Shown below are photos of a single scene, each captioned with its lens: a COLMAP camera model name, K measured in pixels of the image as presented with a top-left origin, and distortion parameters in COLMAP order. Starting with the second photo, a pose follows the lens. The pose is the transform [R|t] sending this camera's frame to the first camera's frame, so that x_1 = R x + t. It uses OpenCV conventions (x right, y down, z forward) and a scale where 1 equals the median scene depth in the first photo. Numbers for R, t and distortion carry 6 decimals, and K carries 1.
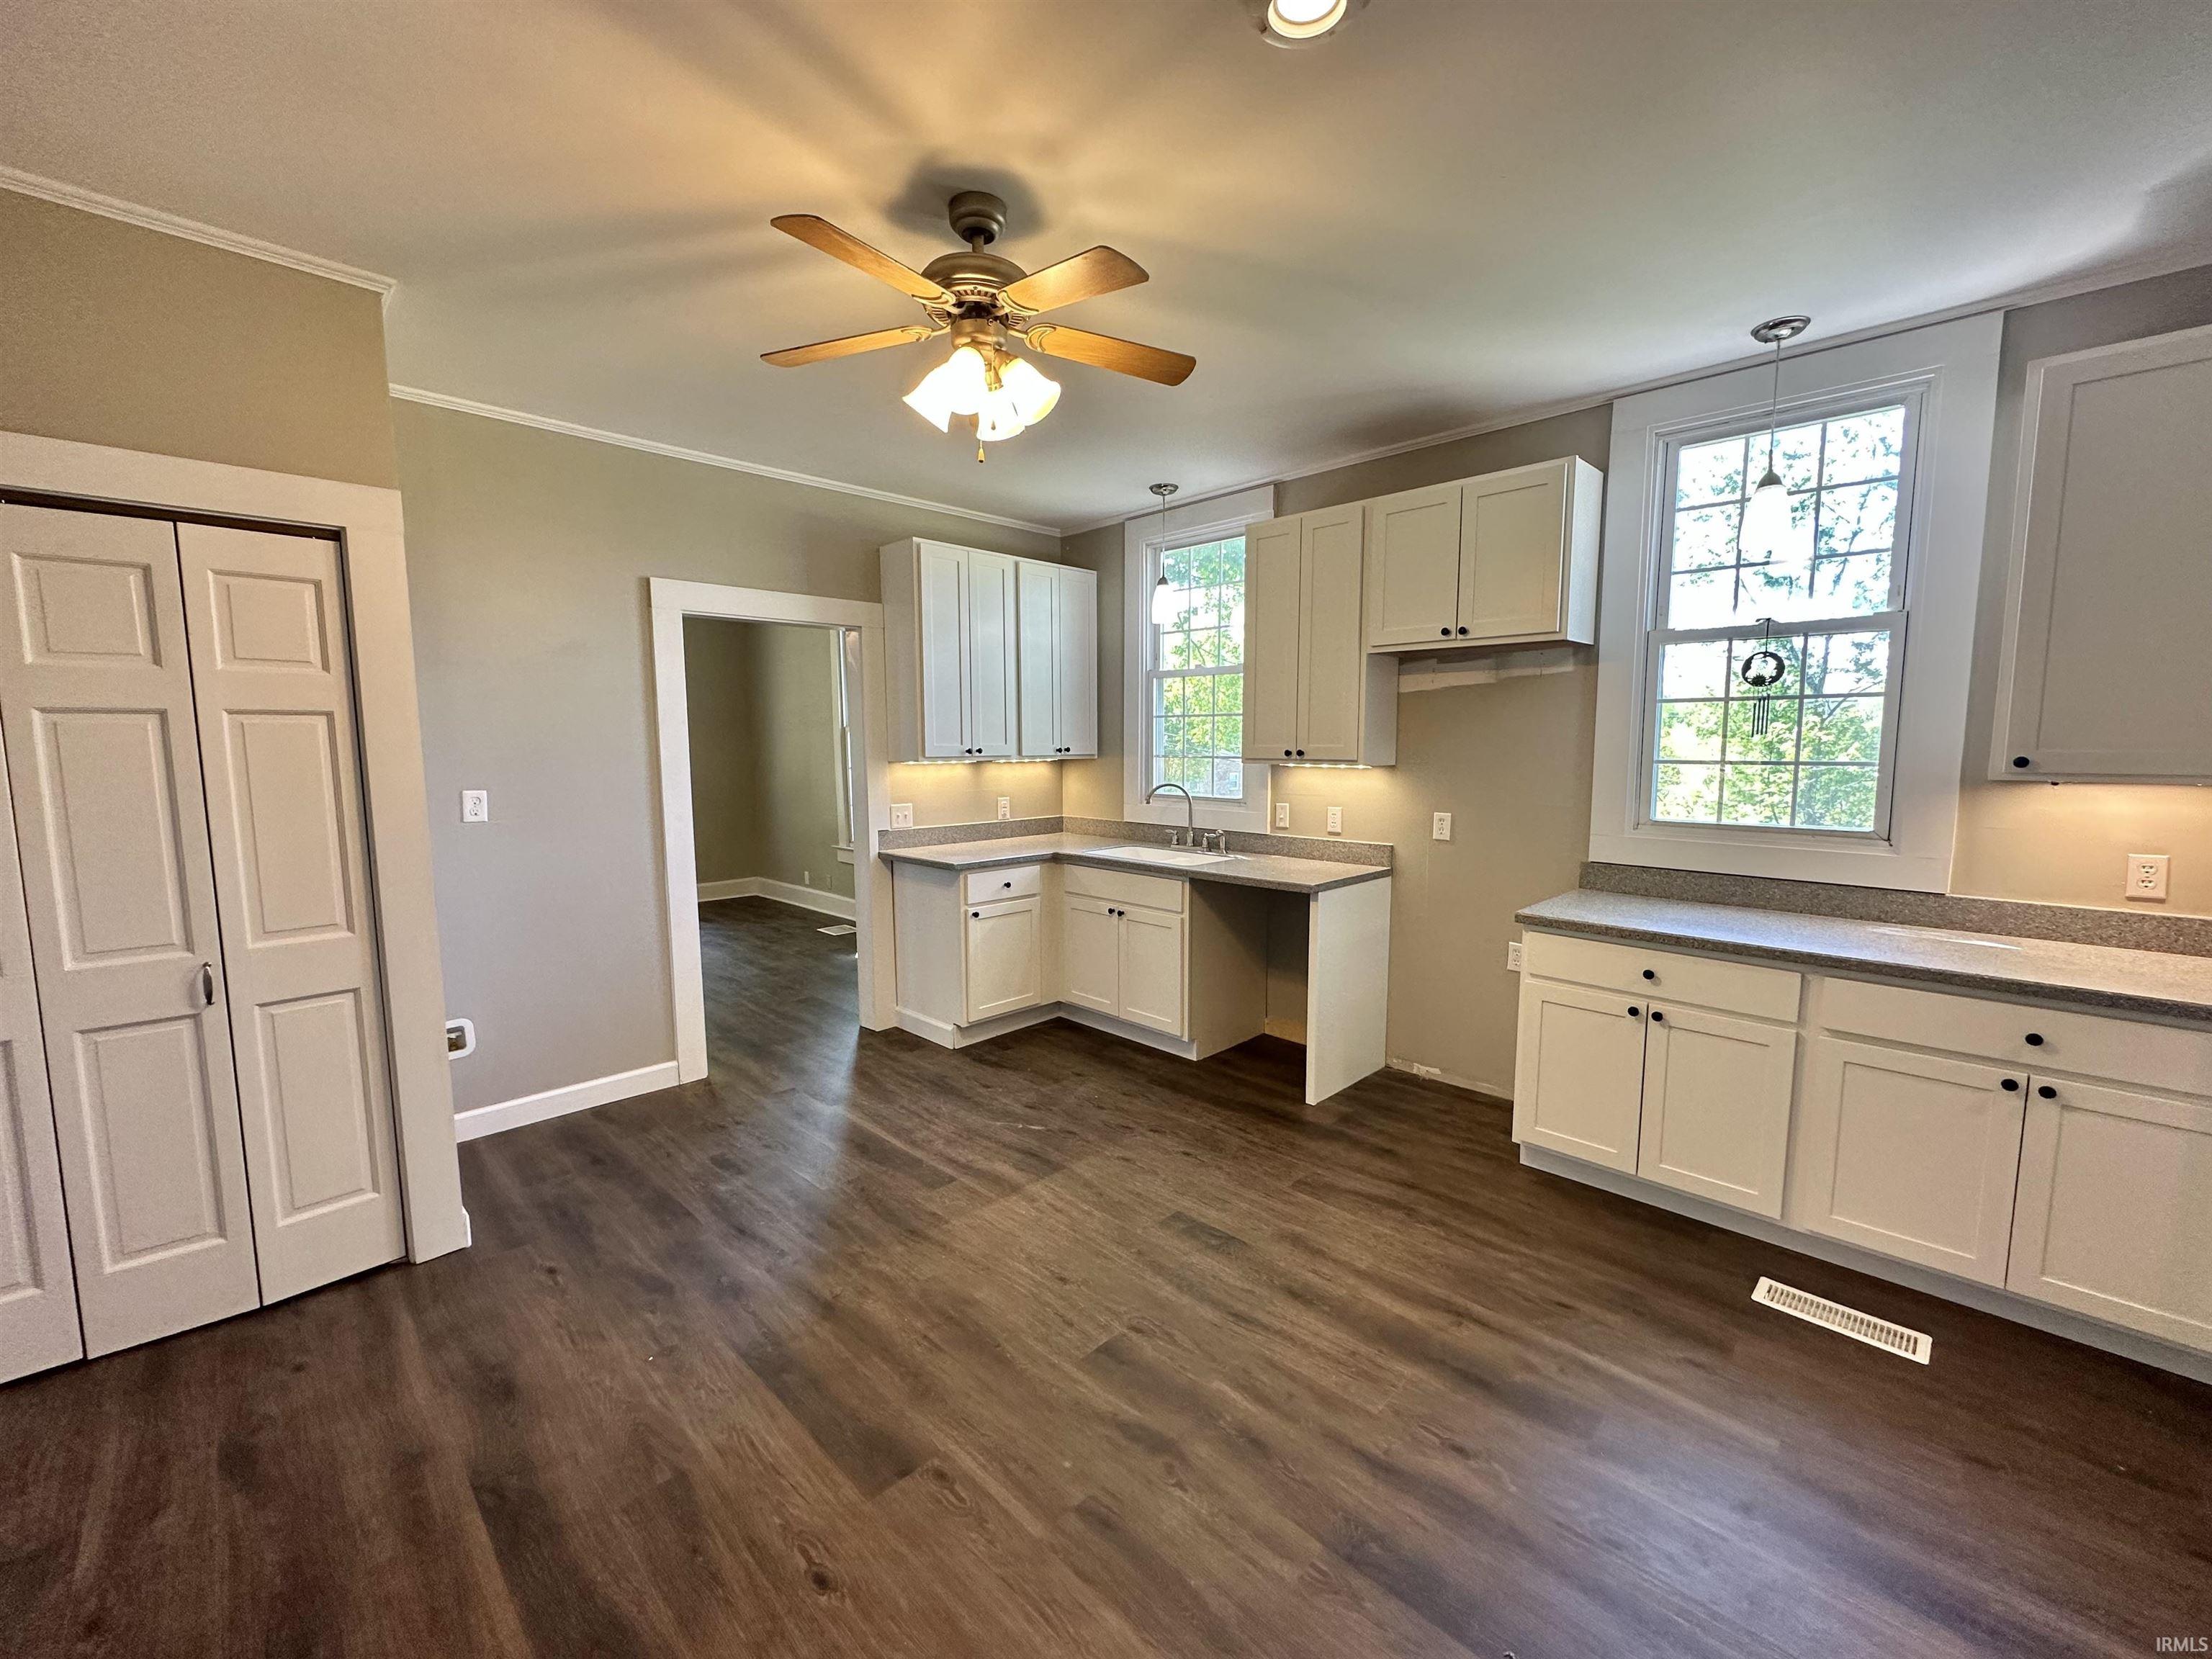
lens RADIAL K [[881.7, 0, 1108.0], [0, 881.7, 833.9], [0, 0, 1]] dist [-0.003646, 0.000395]
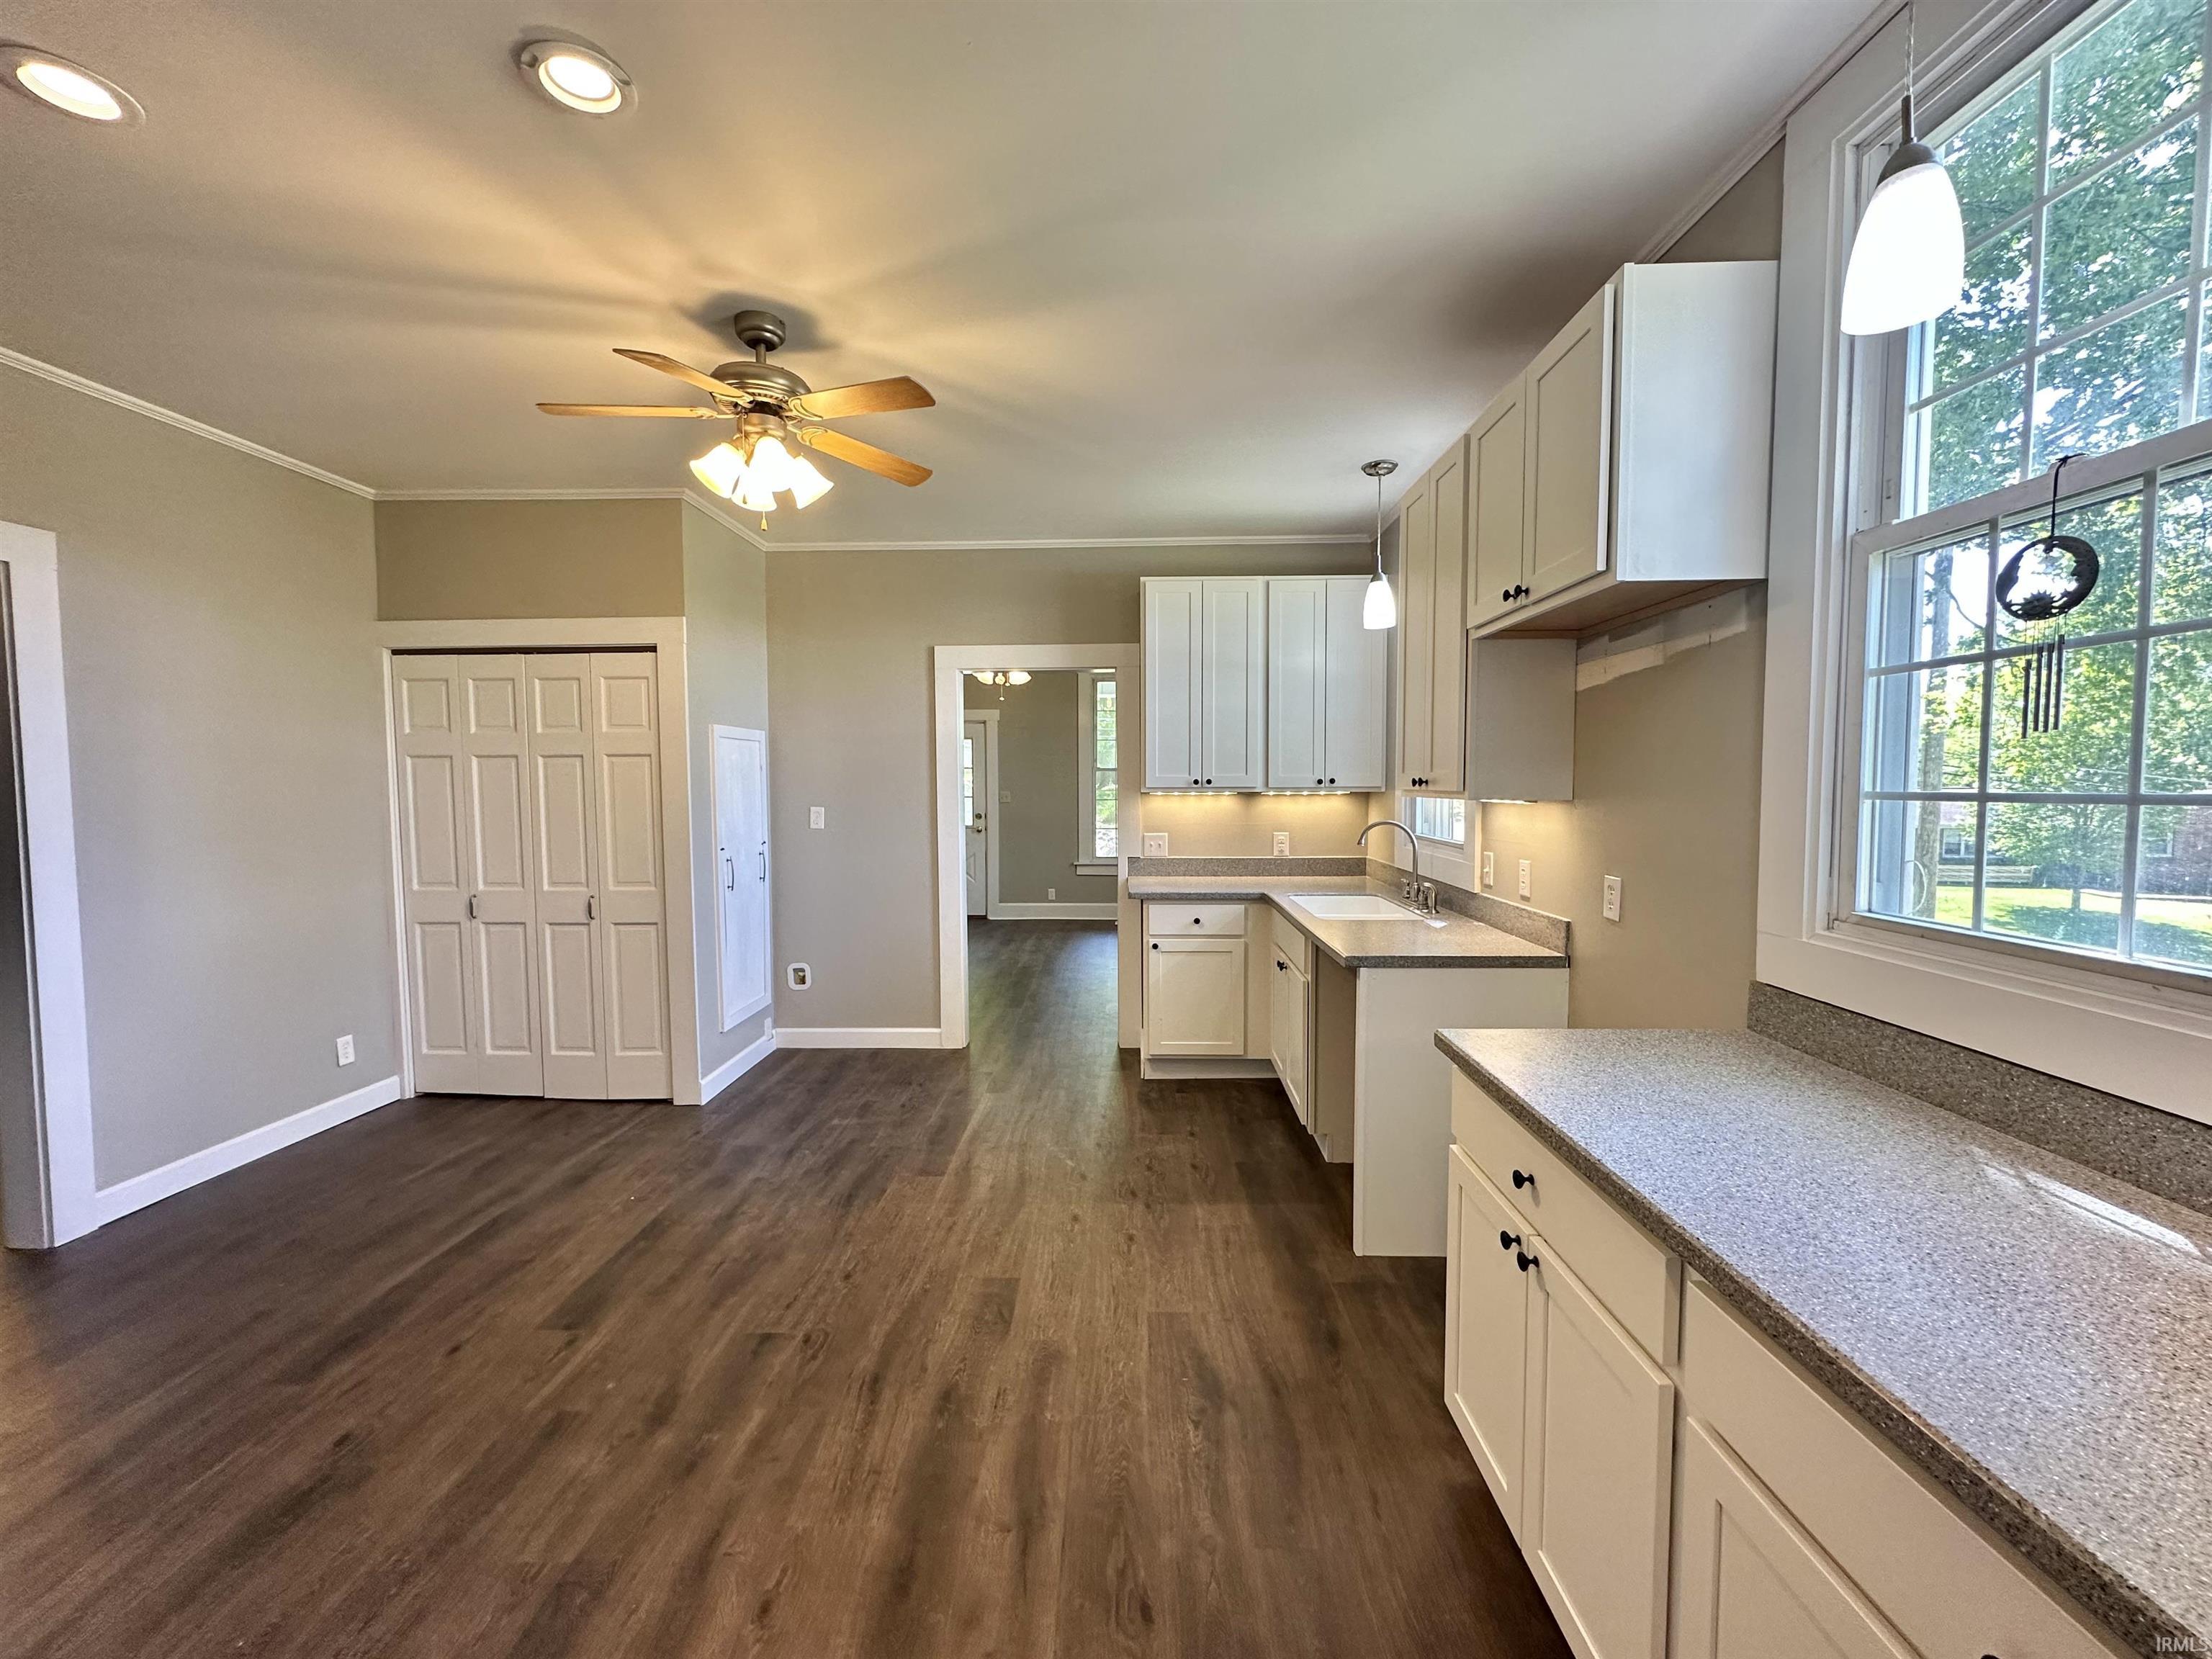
lens RADIAL K [[881.7, 0, 1107.0], [0, 881.7, 832.7], [0, 0, 1]] dist [-0.003646, 0.000395]
pose [[0.687539, 0.041349, -0.724970, 0.780544], [-0.074402, 0.997134, -0.013688, -0.026426], [0.722326, 0.063350, 0.688645, 0.405505]]
